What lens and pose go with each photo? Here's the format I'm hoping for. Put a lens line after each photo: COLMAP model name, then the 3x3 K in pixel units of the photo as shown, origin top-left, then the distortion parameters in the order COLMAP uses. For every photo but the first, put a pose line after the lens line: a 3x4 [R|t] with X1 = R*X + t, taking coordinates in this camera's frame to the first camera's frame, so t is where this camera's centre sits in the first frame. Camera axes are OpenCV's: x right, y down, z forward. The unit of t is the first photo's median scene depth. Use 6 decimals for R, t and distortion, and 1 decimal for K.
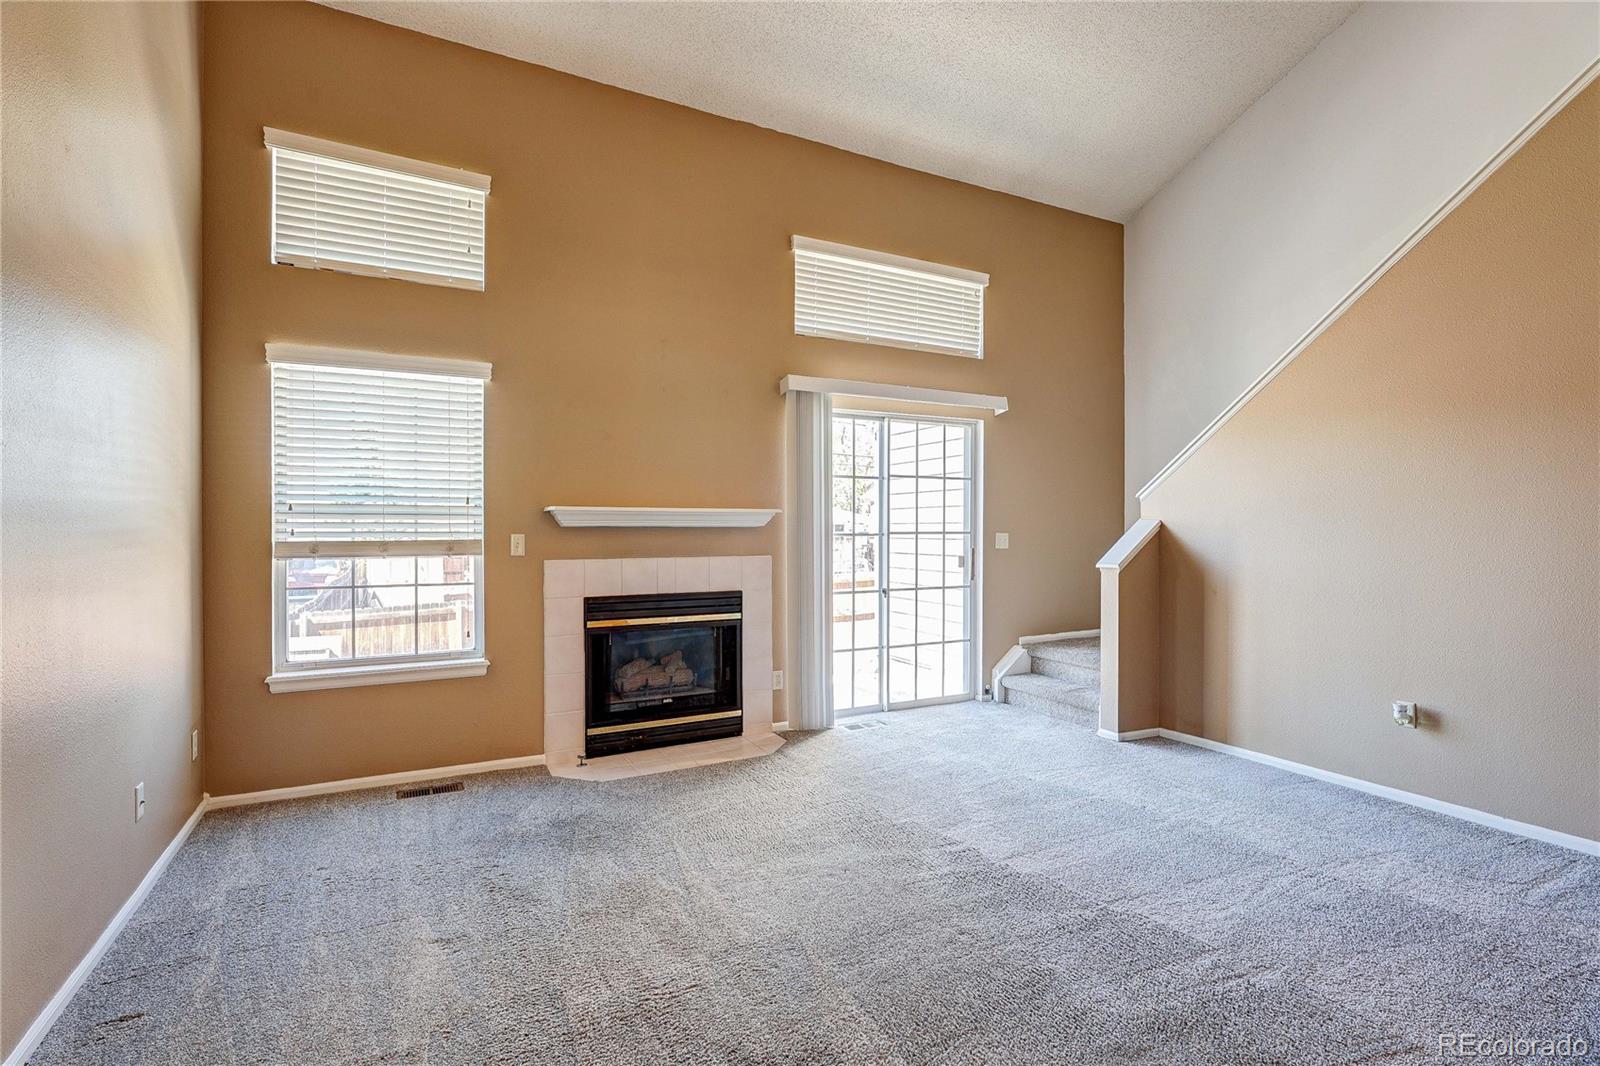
lens RADIAL K [[712.0, 0, 761.7], [0, 712.0, 527.5], [0, 0, 1]] dist [-0.012937, -0.001060]
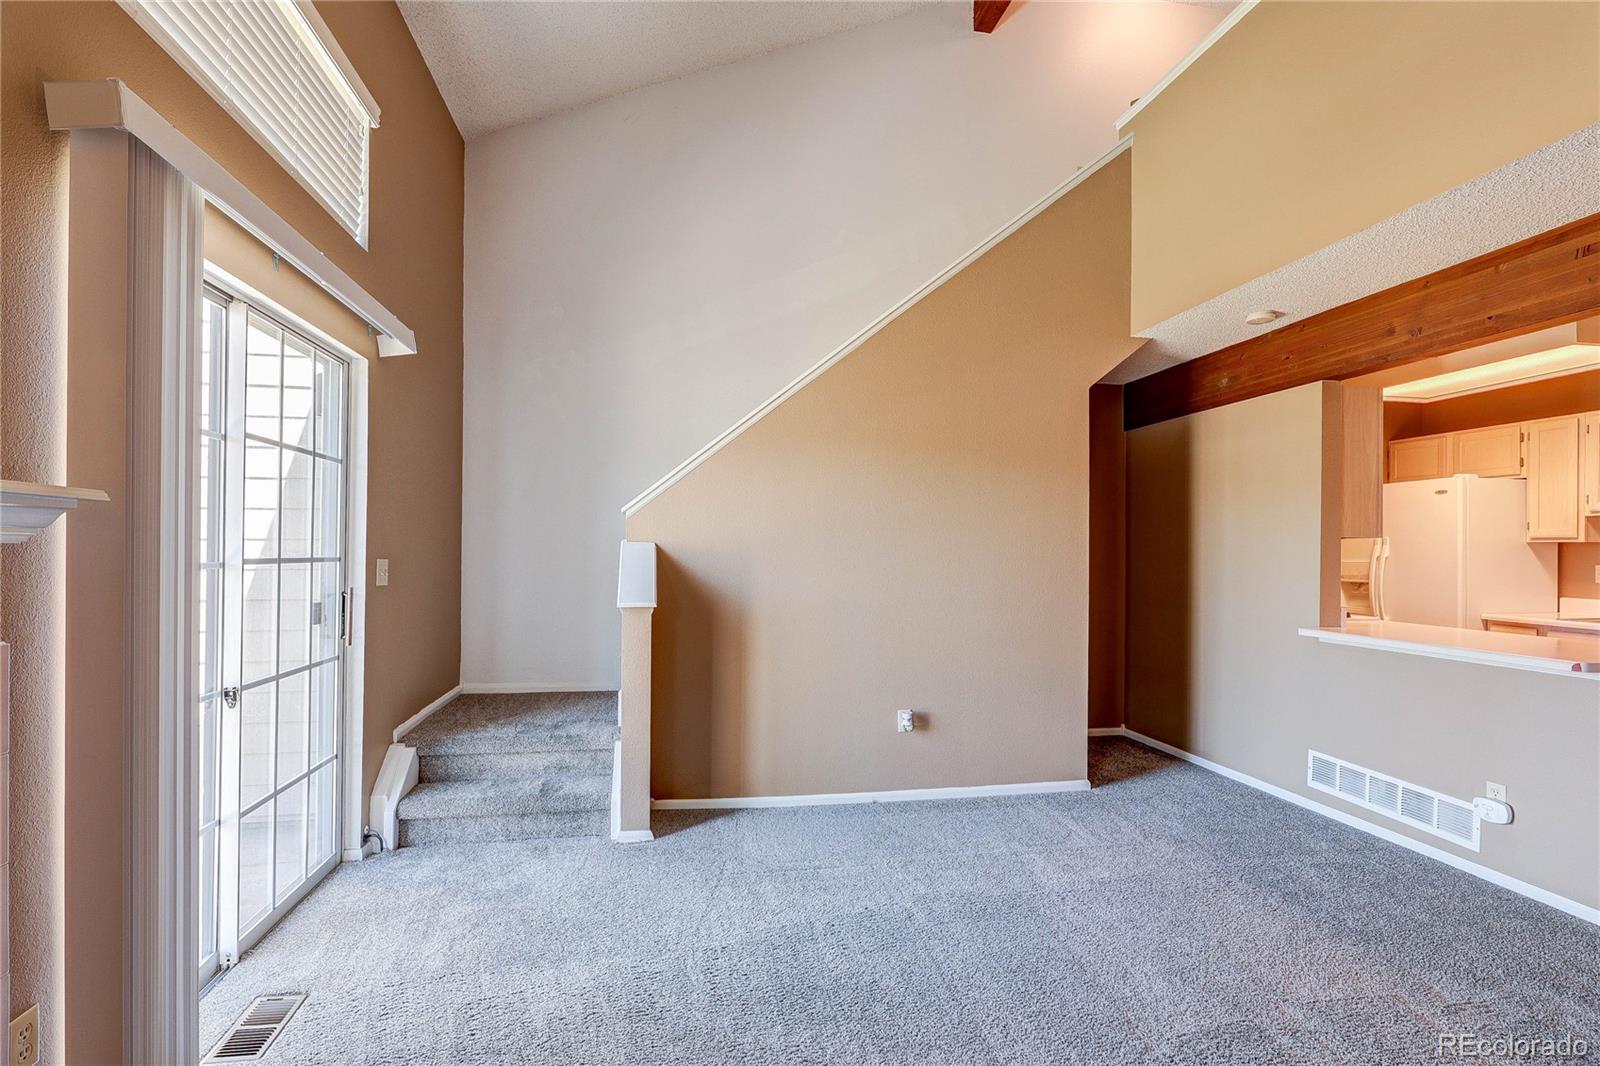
lens RADIAL K [[756.9, 0, 819.1], [0, 756.9, 546.1], [0, 0, 1]] dist [-0.005085, 0.001472]
pose [[0.253999, 0.006764, 0.967181, -0.233157], [-0.012988, 0.999909, -0.003582, -0.007363], [-0.967117, -0.011652, 0.254063, 0.651453]]
